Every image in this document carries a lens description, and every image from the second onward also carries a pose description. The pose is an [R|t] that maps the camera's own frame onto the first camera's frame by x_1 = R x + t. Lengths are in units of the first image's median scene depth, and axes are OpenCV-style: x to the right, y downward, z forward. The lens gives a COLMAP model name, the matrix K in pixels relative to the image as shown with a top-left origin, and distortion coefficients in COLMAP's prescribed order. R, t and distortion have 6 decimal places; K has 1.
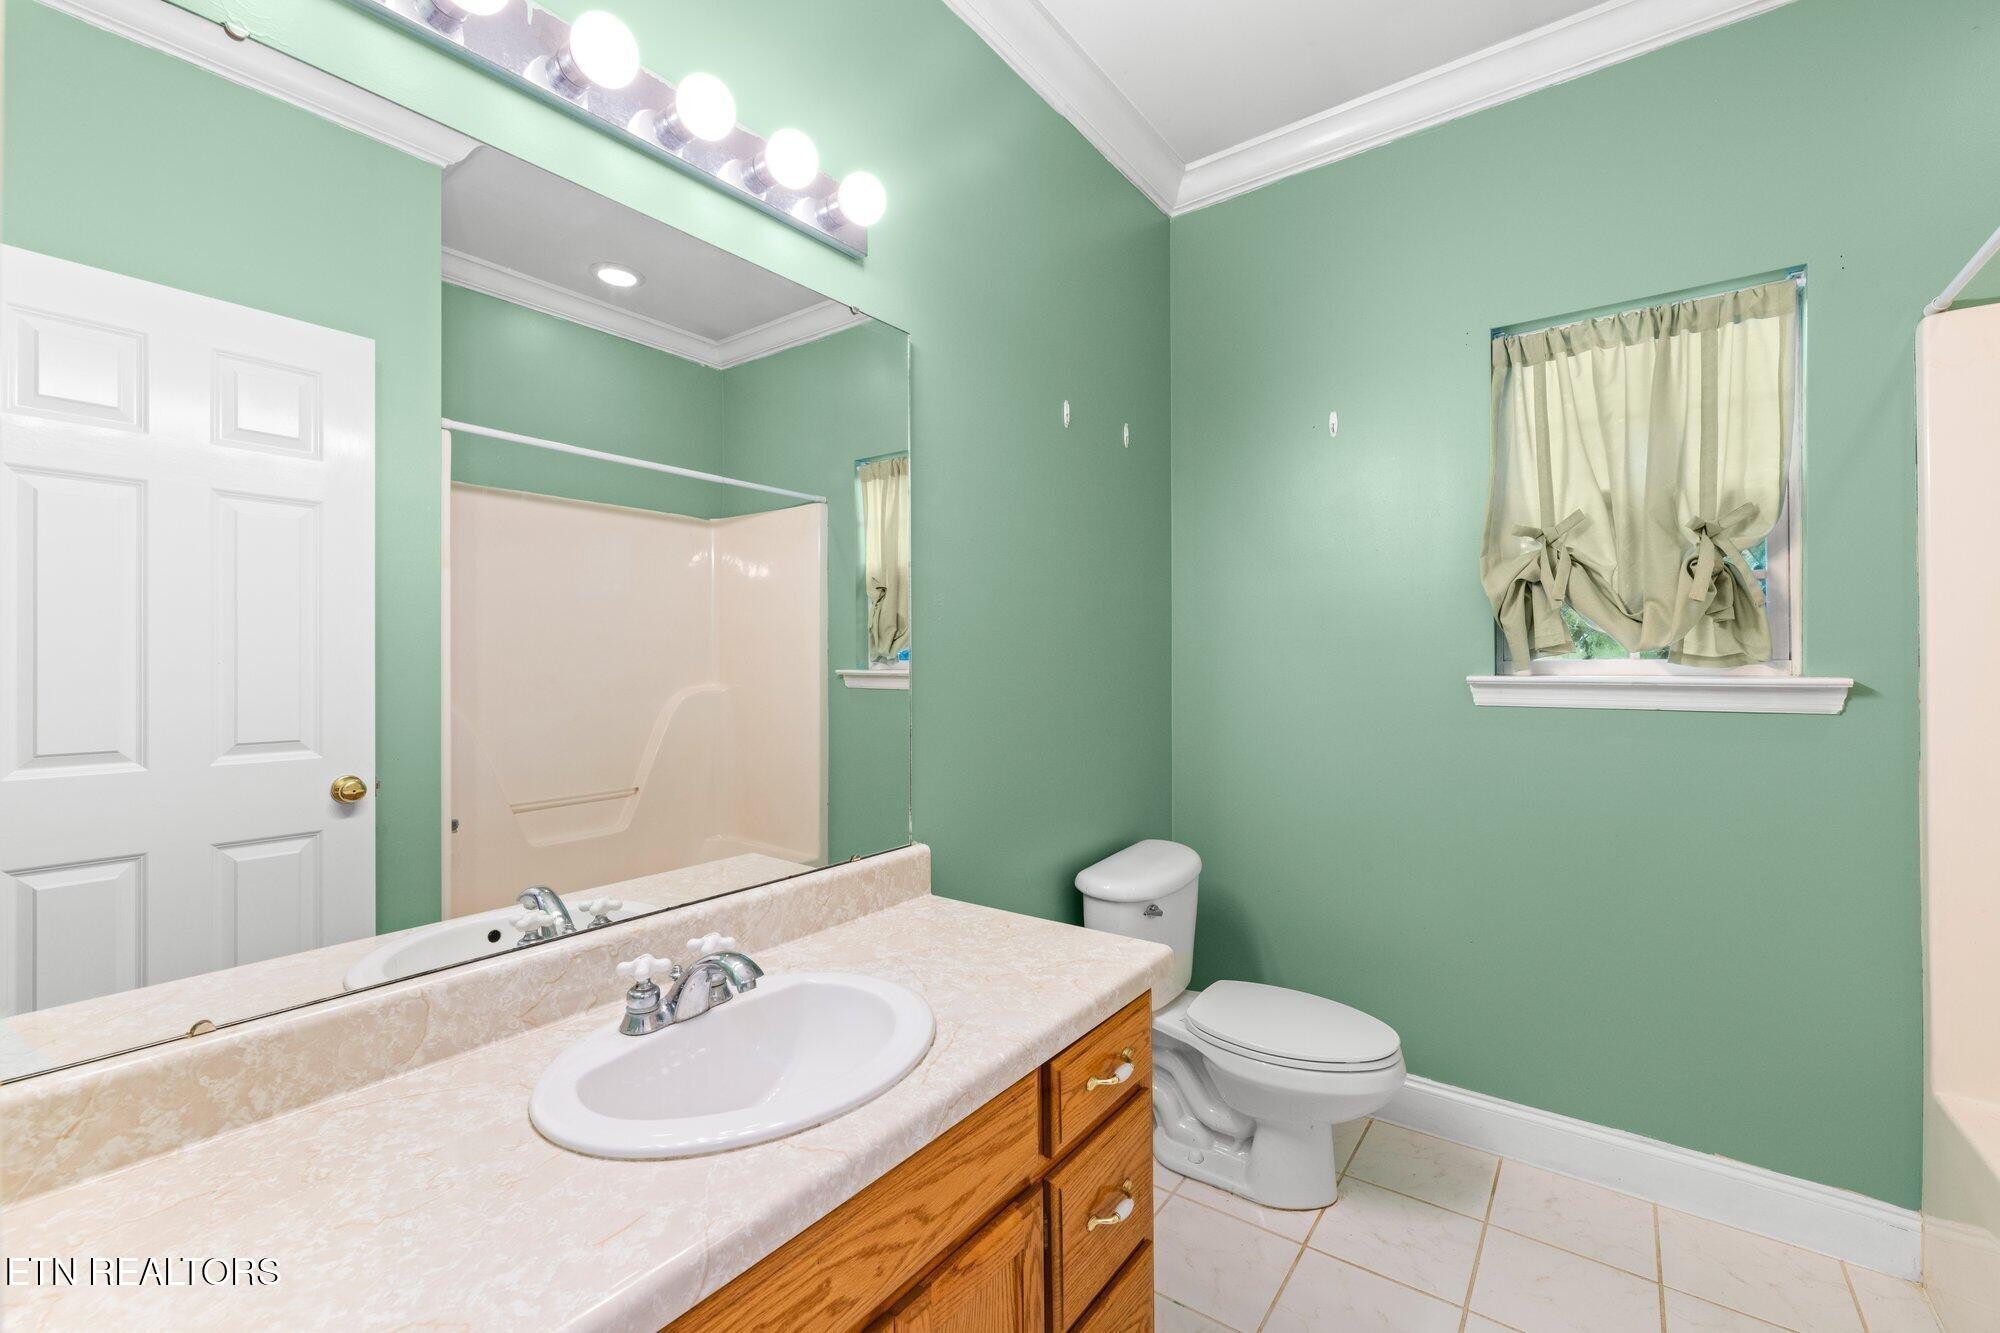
lens RADIAL K [[812.6, 0, 965.5], [0, 812.6, 666.5], [0, 0, 1]] dist [-0.006952, 0.000535]
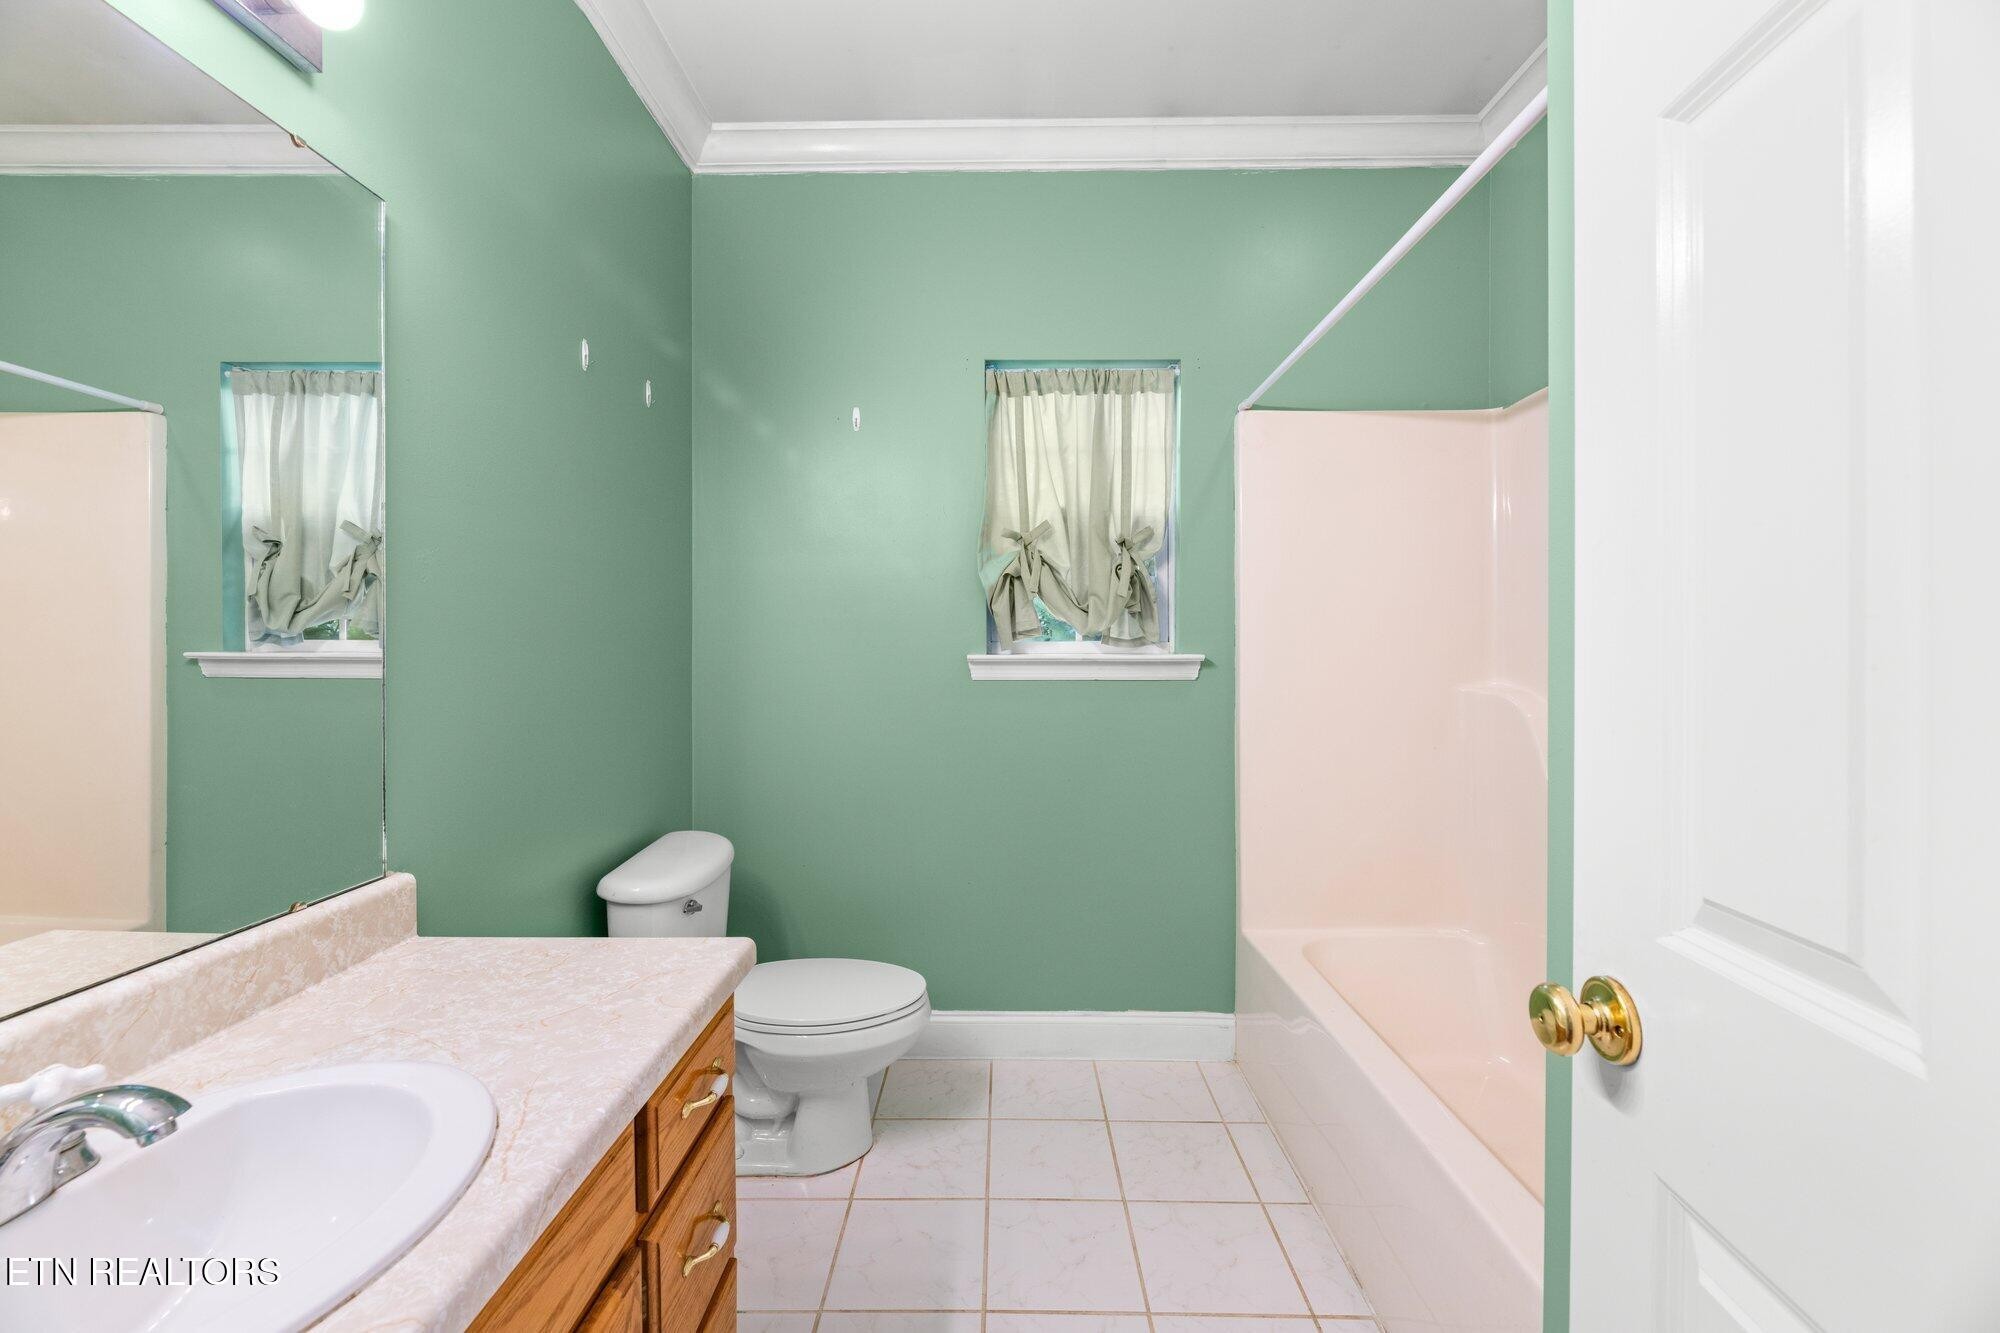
lens RADIAL K [[812.6, 0, 967.3], [0, 812.6, 655.8], [0, 0, 1]] dist [-0.006952, 0.000535]
pose [[0.803172, -0.000032, 0.595748, -0.084564], [-0.001837, 0.999995, 0.002531, 0.011466], [-0.595745, -0.003127, 0.803168, 0.074247]]
